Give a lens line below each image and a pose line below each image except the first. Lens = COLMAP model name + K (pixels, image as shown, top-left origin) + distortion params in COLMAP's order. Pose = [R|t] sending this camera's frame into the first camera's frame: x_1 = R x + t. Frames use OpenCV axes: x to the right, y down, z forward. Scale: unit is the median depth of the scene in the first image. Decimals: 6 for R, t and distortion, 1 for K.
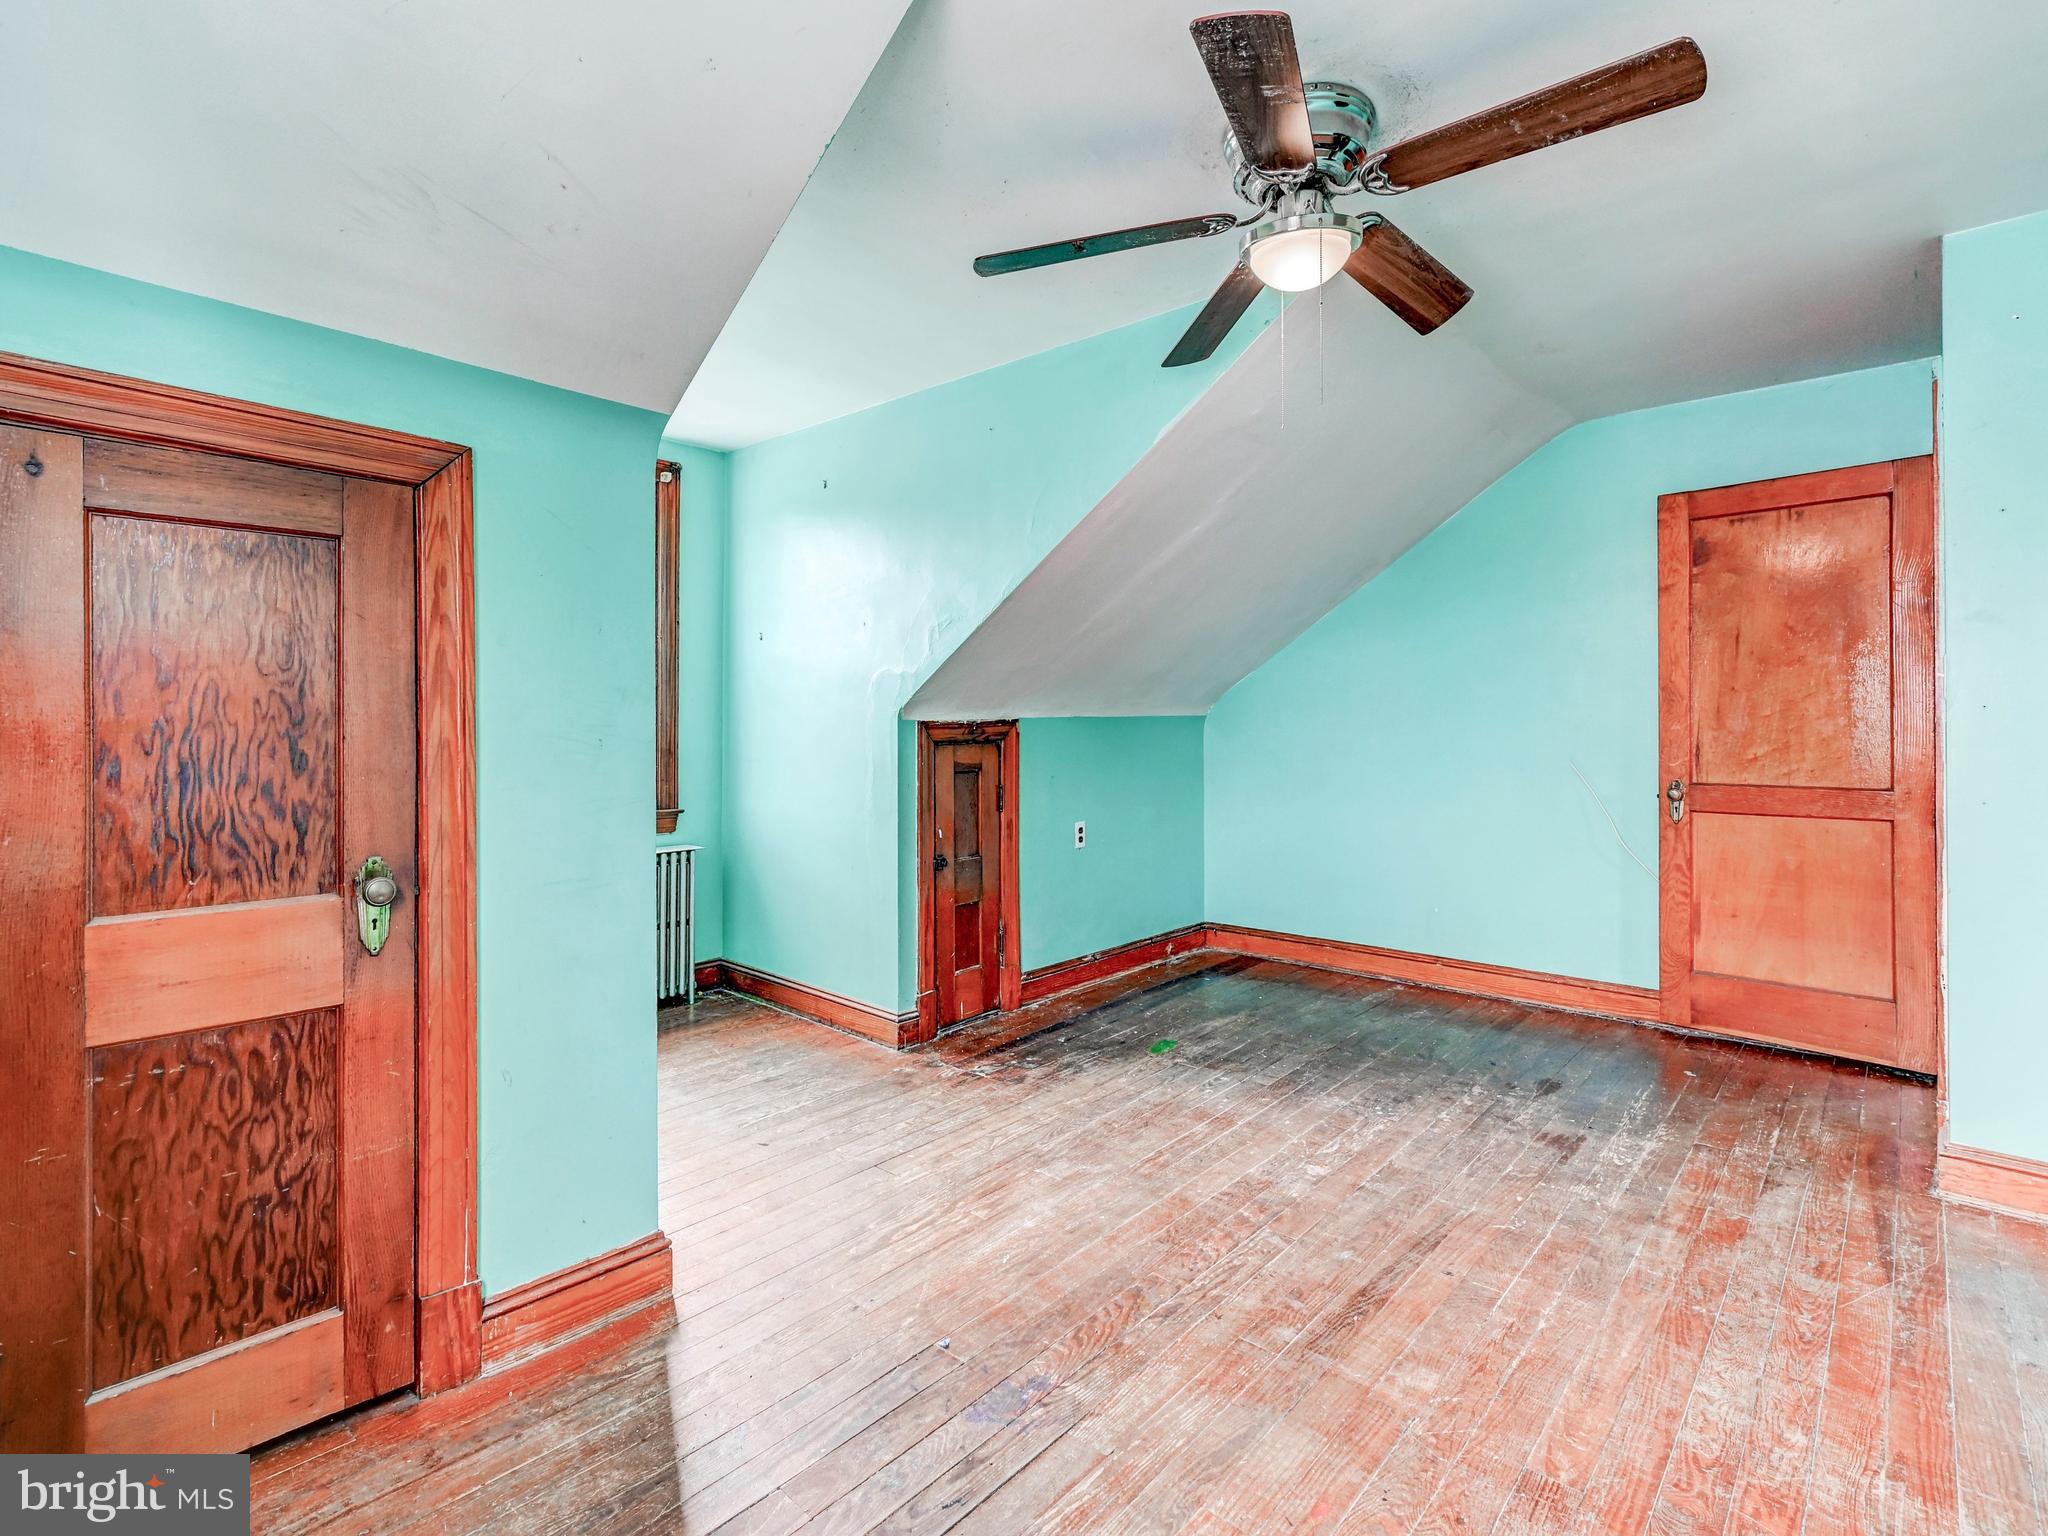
lens RADIAL K [[1001.7, 0, 1030.8], [0, 1001.7, 721.6], [0, 0, 1]] dist [-0.001159, 0.000436]
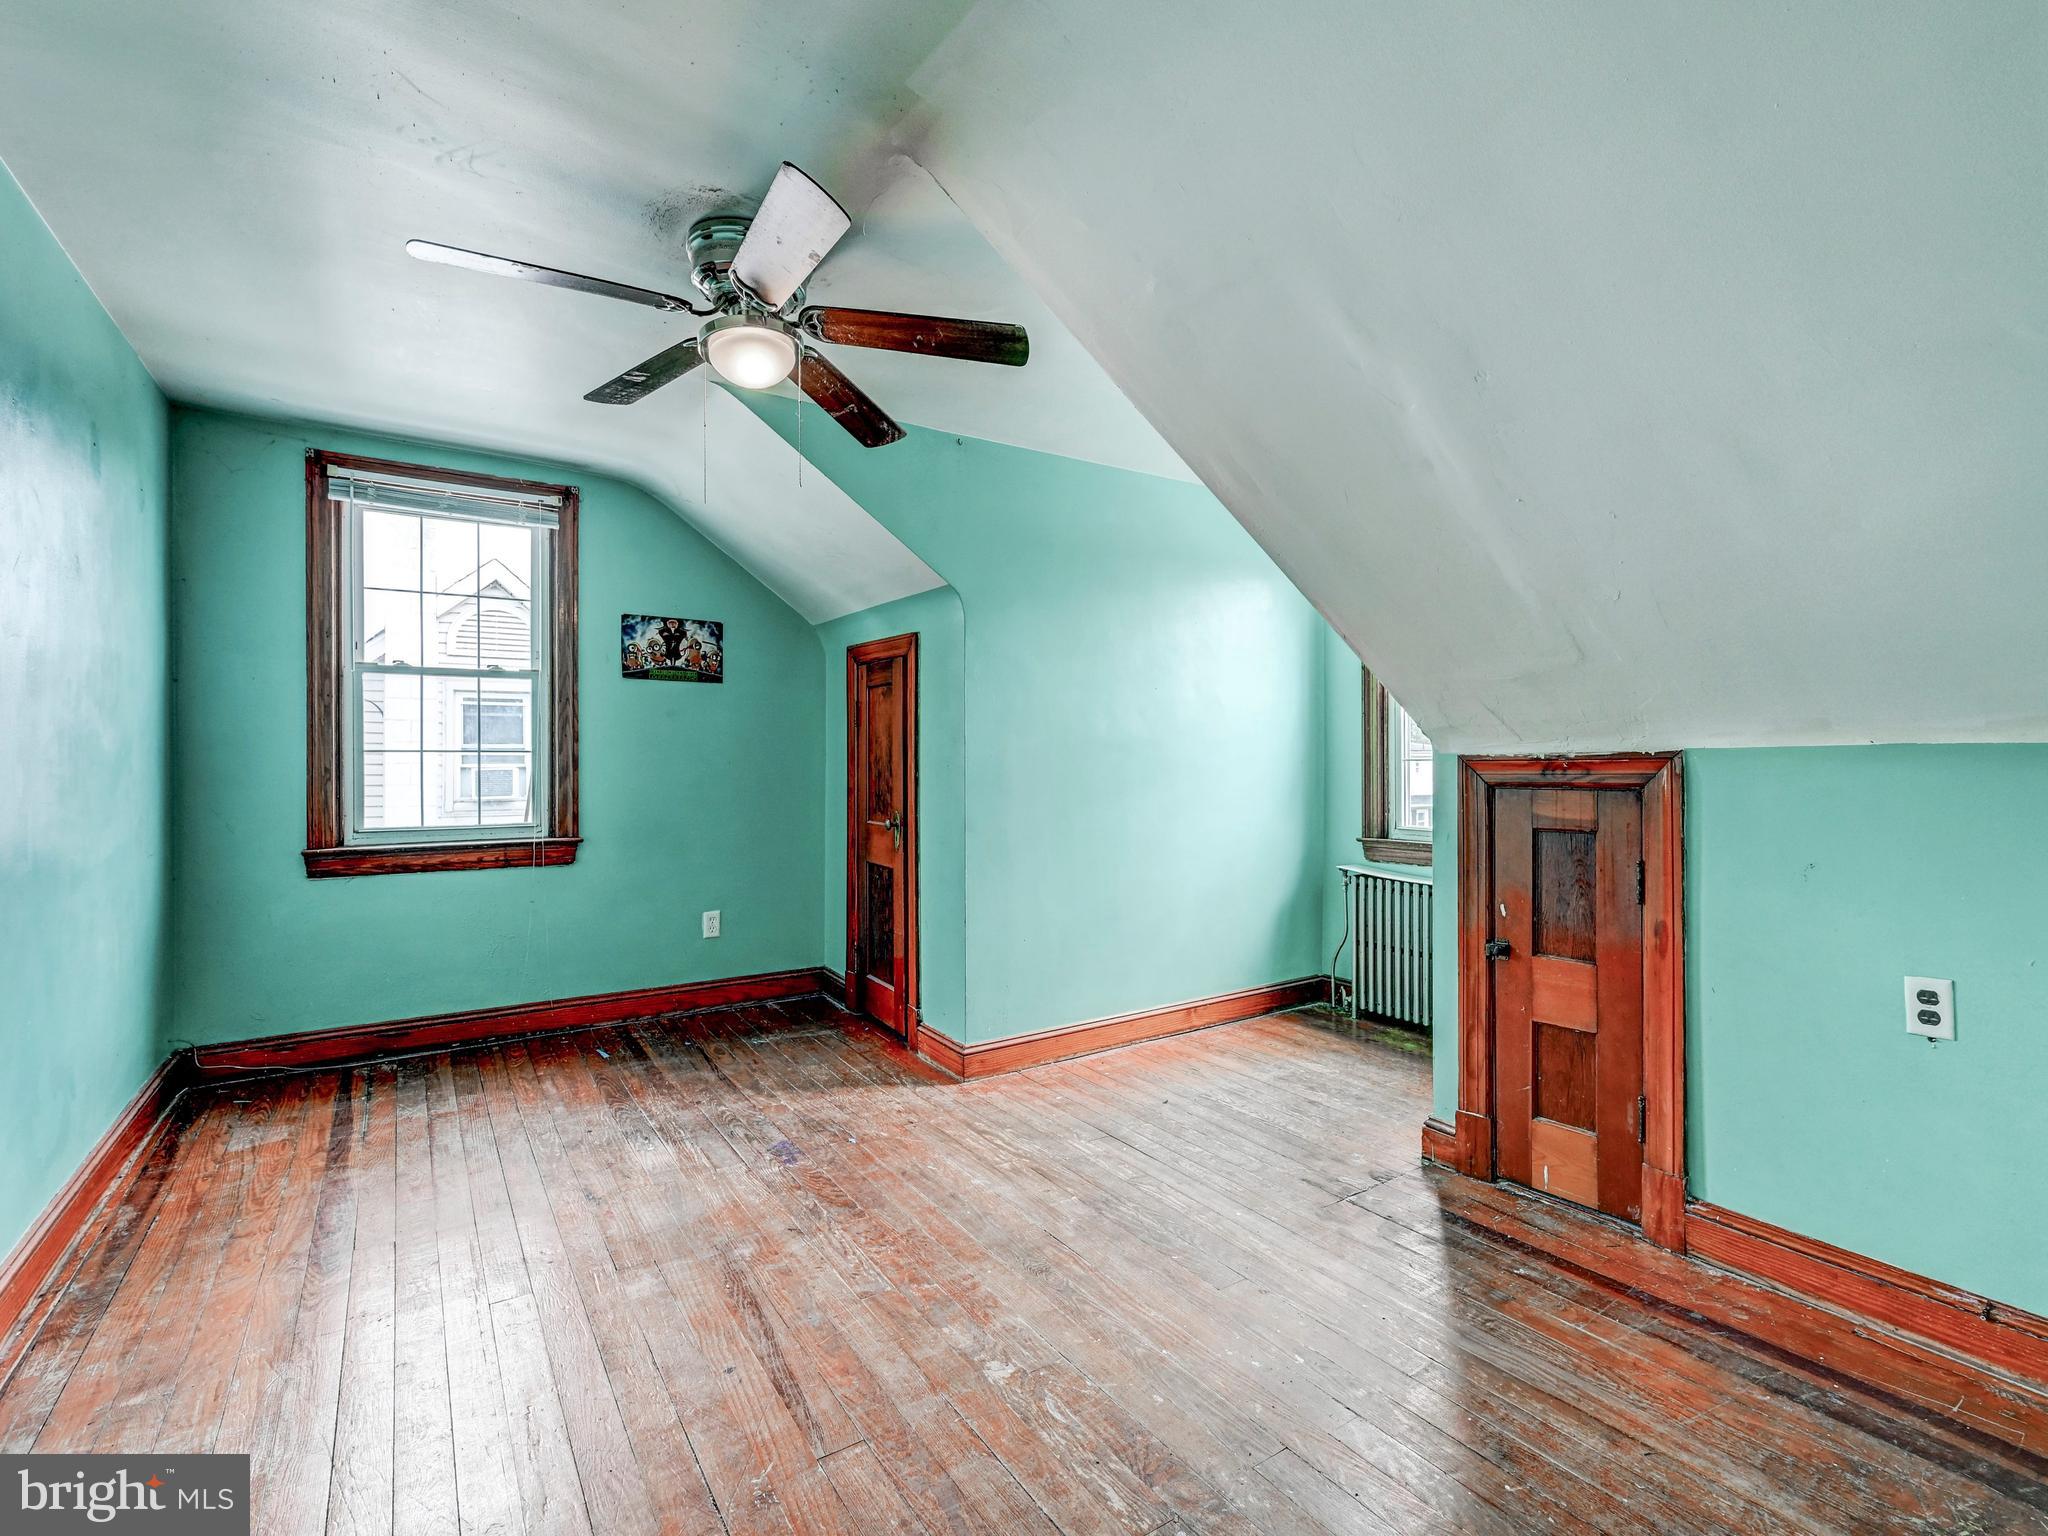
lens RADIAL K [[942.5, 0, 1012.4], [0, 942.5, 760.6], [0, 0, 1]] dist [0.001150, 0.000515]
pose [[-0.270587, 0.004184, -0.962687, 0.763838], [0.001685, 0.999991, 0.003873, 0.000089], [0.962694, -0.000574, -0.270591, 0.969553]]
